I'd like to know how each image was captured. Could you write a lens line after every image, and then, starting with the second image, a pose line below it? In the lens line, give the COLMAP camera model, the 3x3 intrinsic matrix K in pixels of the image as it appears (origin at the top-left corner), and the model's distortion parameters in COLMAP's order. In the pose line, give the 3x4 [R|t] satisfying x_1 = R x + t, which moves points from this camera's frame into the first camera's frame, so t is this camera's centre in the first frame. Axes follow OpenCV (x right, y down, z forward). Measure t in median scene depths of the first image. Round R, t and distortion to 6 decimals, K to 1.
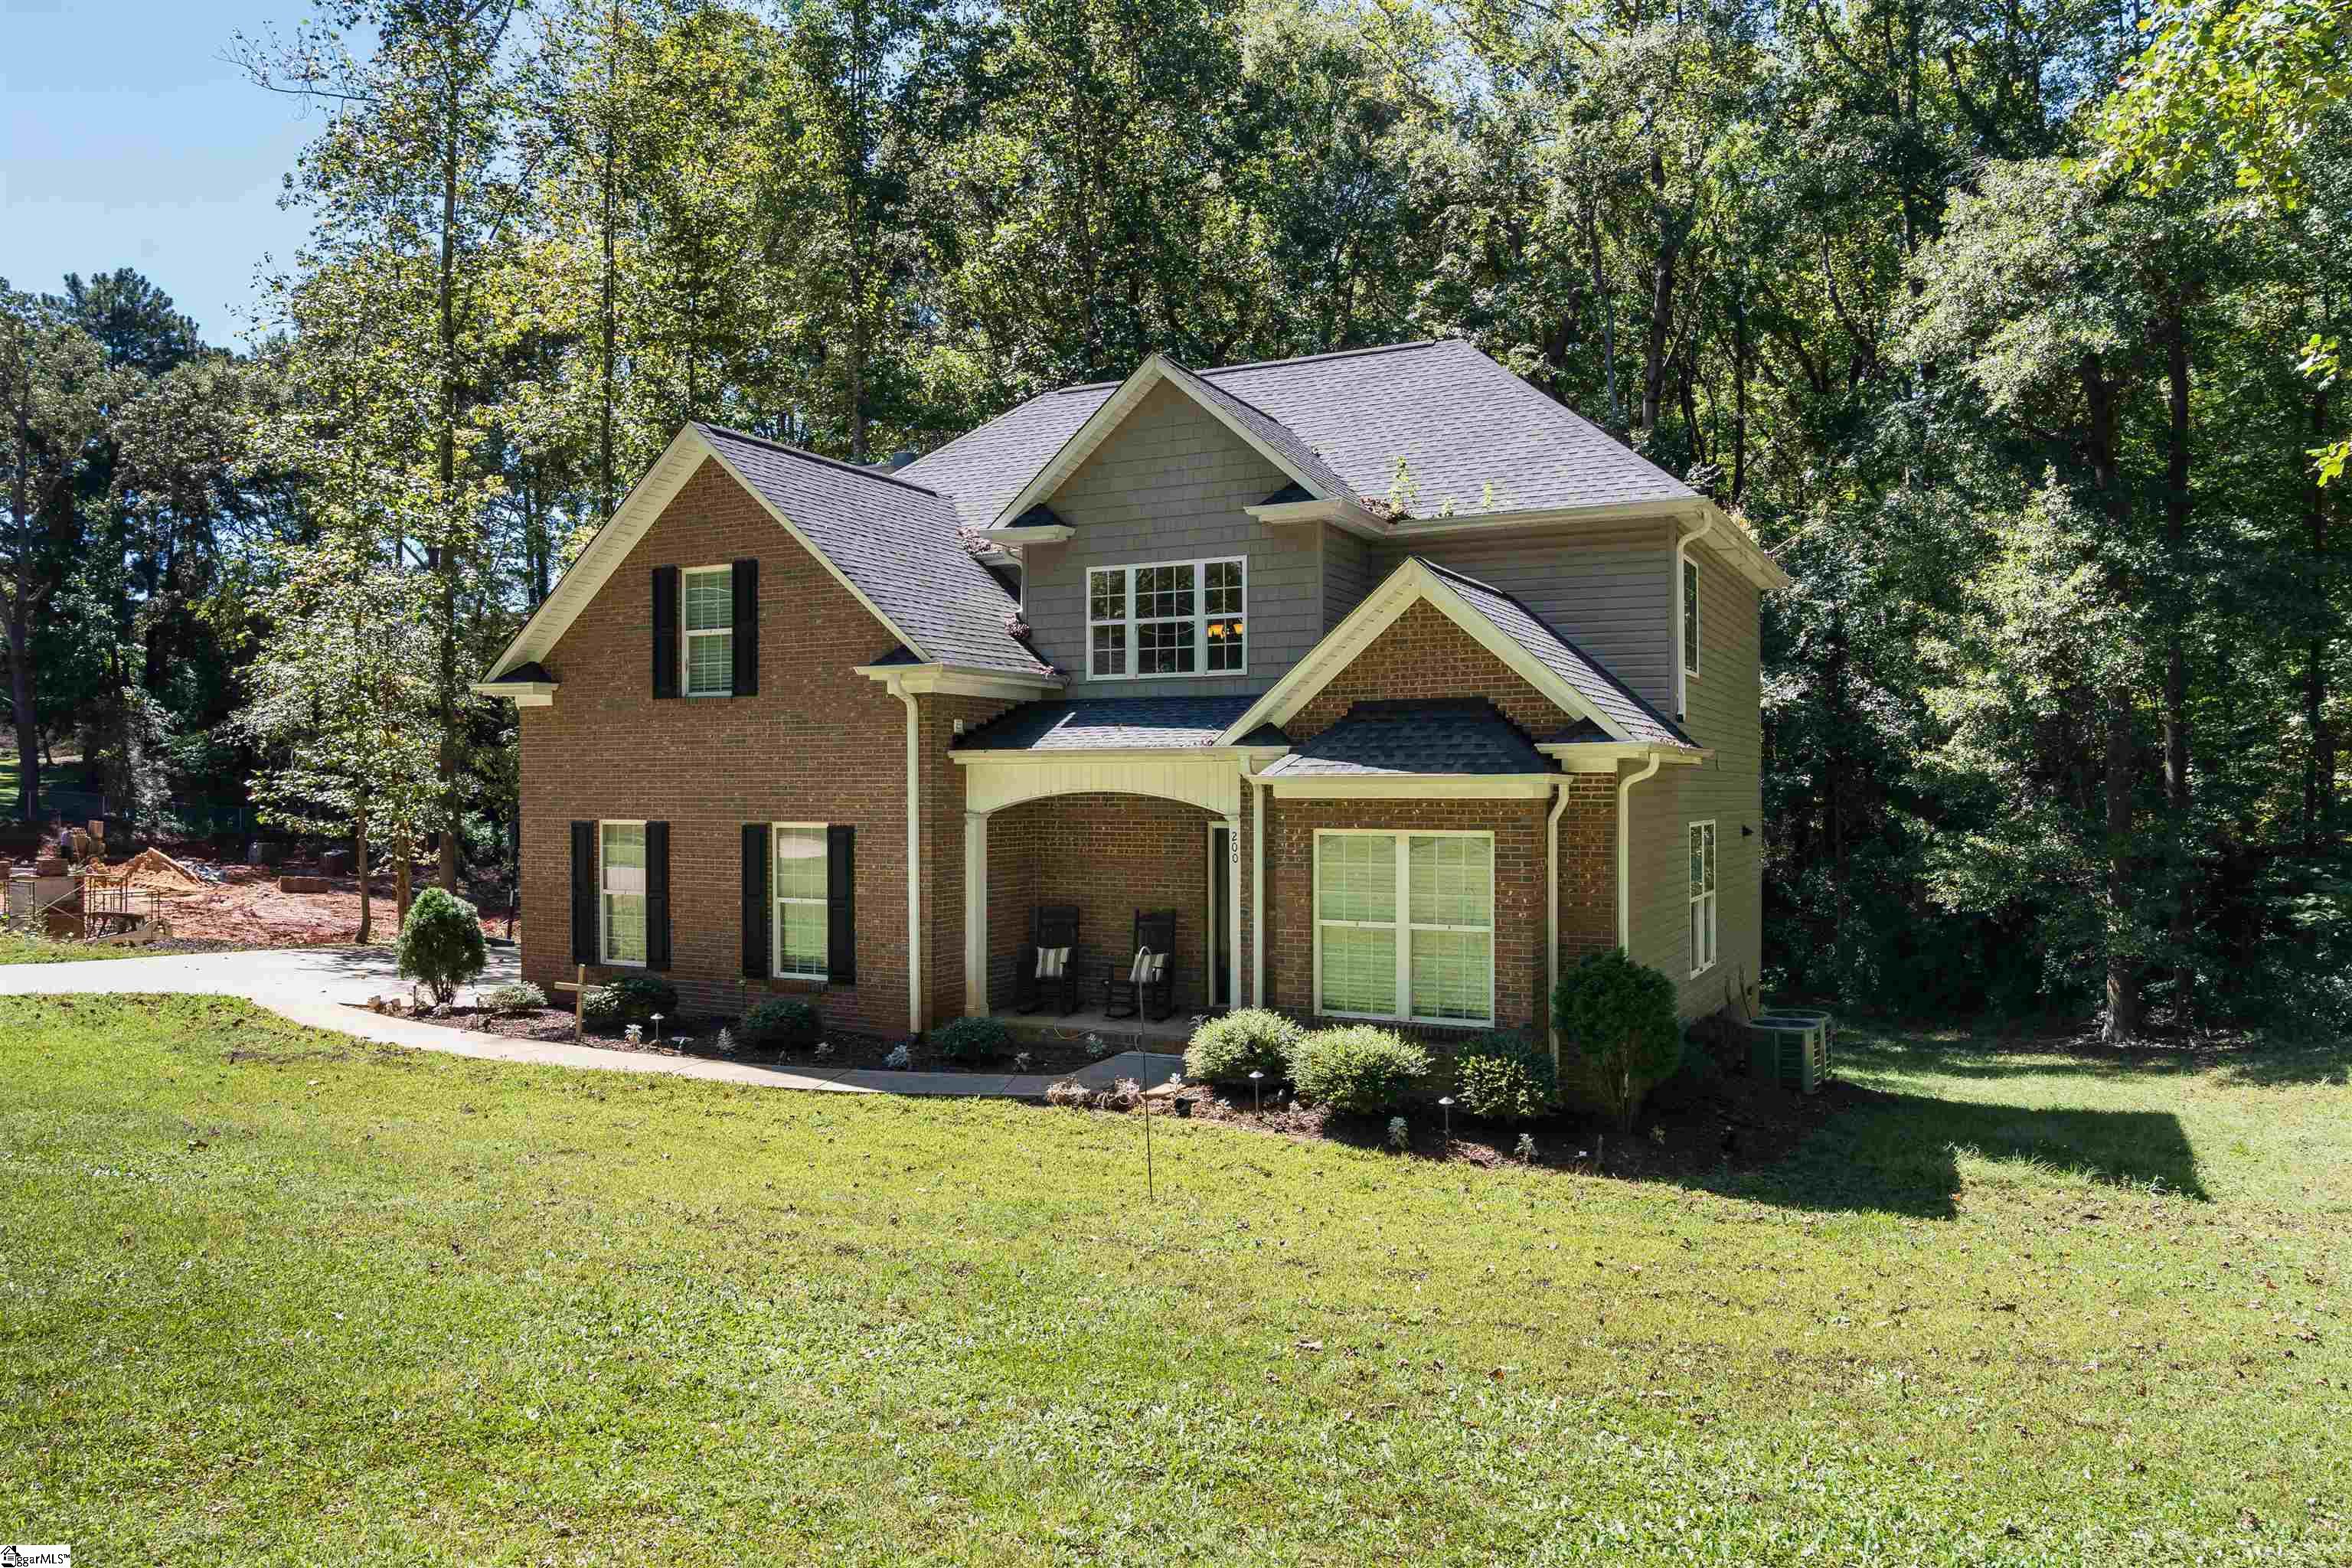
lens RADIAL K [[1586.3, 0, 1165.6], [0, 1586.3, 780.3], [0, 0, 1]] dist [-0.025104, 0.004857]
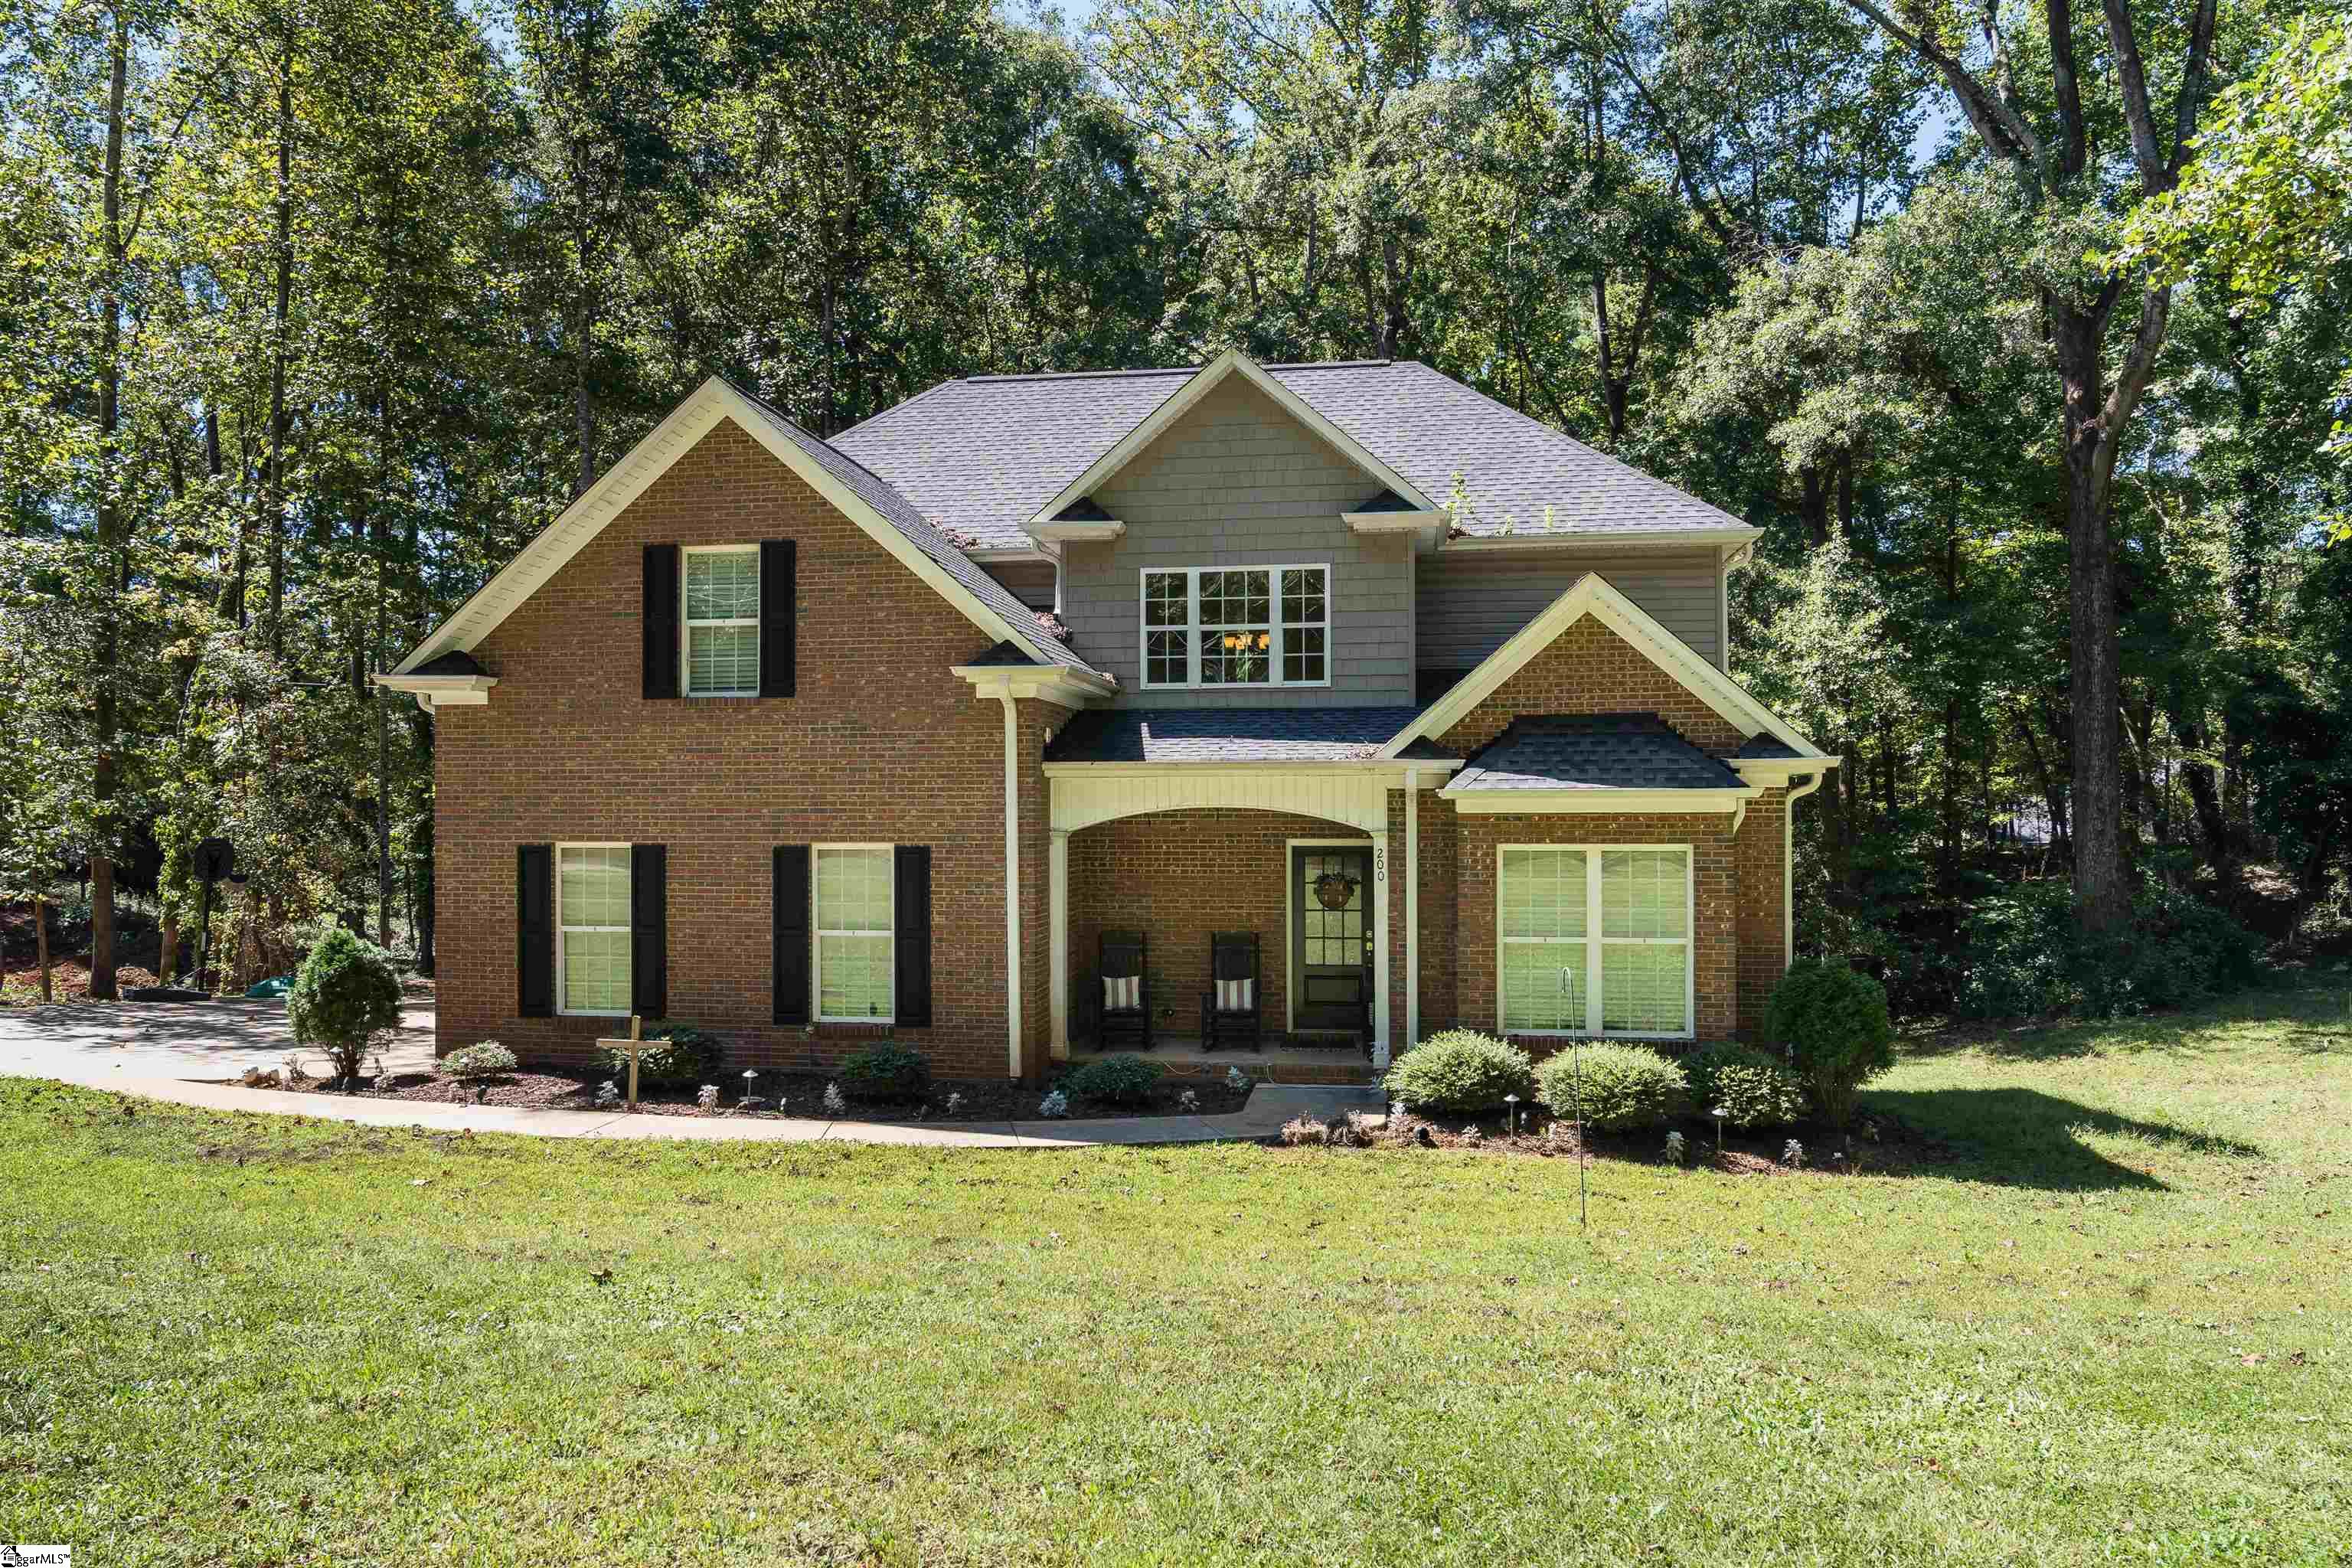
lens RADIAL K [[1586.3, 0, 1165.6], [0, 1586.3, 780.3], [0, 0, 1]] dist [-0.025104, 0.004857]
pose [[0.947206, 0.005391, 0.320580, -0.357922], [-0.000415, 0.999878, -0.015586, 0.005619], [-0.320625, 0.014630, 0.947093, 0.119439]]
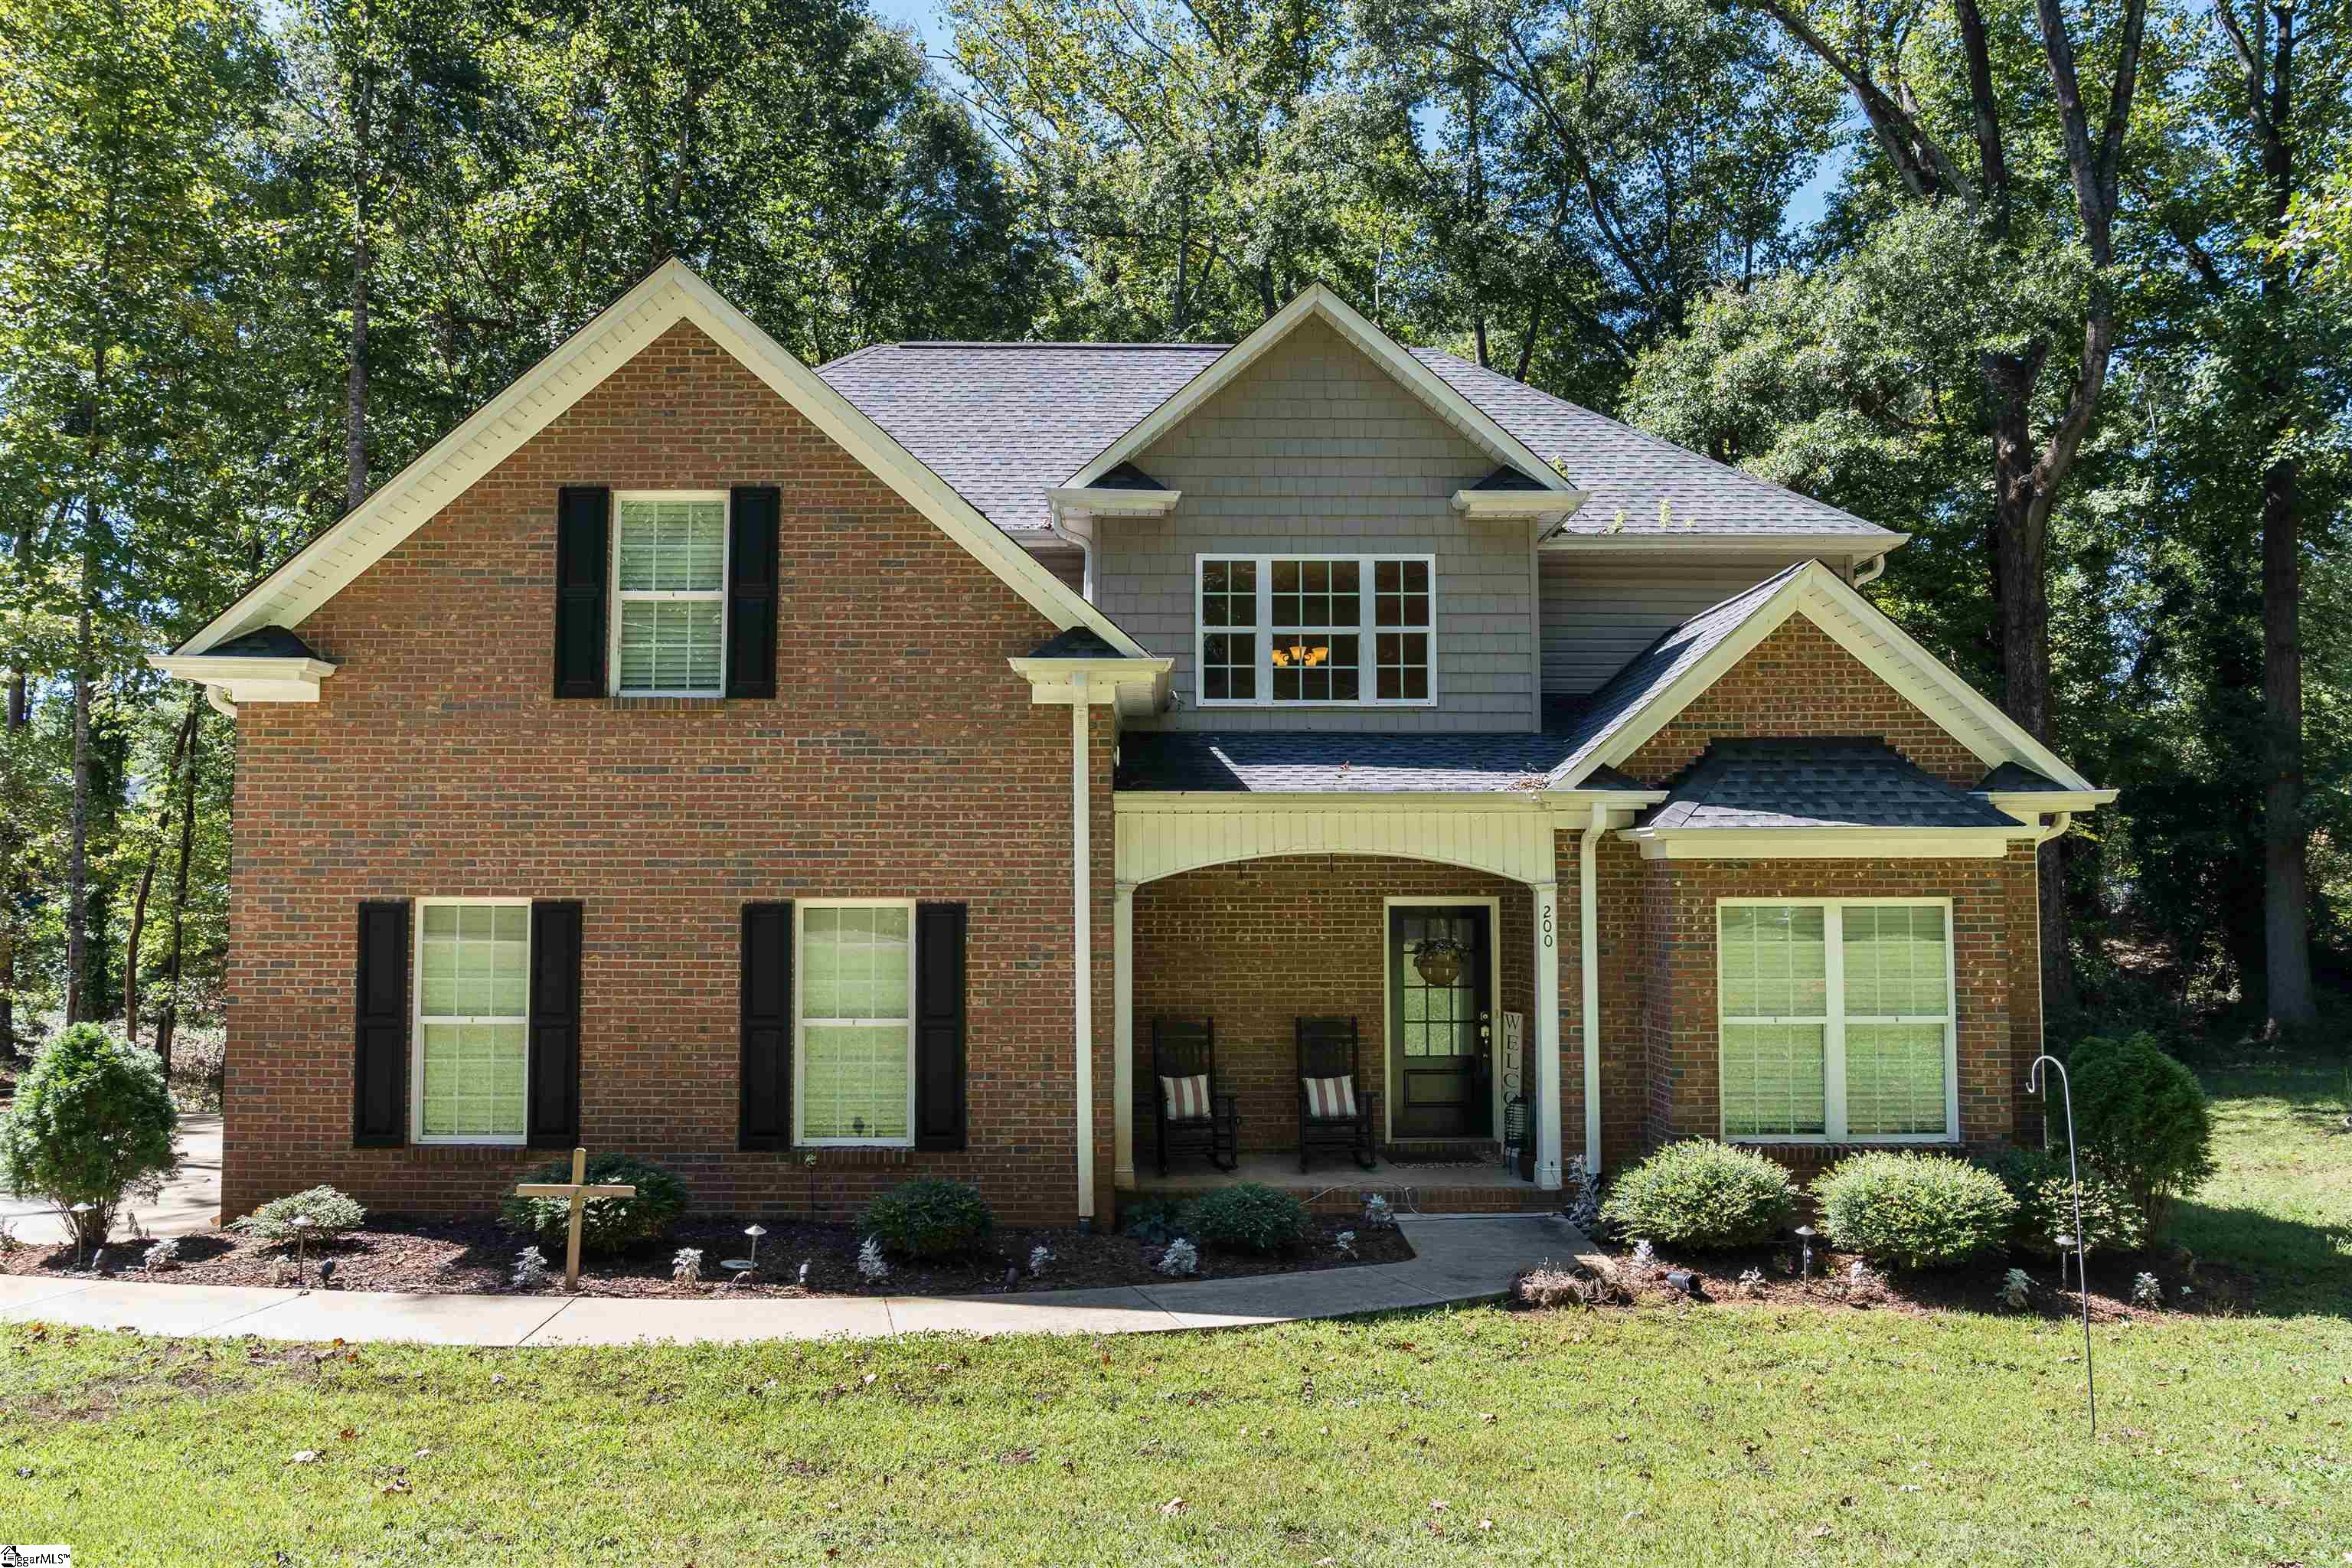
lens RADIAL K [[1609.6, 0, 1163.5], [0, 1609.6, 780.4], [0, 0, 1]] dist [-0.026935, 0.008389]
pose [[0.881571, 0.033941, 0.470830, -0.440690], [-0.002689, 0.997757, -0.066889, 0.022705], [-0.472045, 0.057702, 0.879684, 0.378662]]
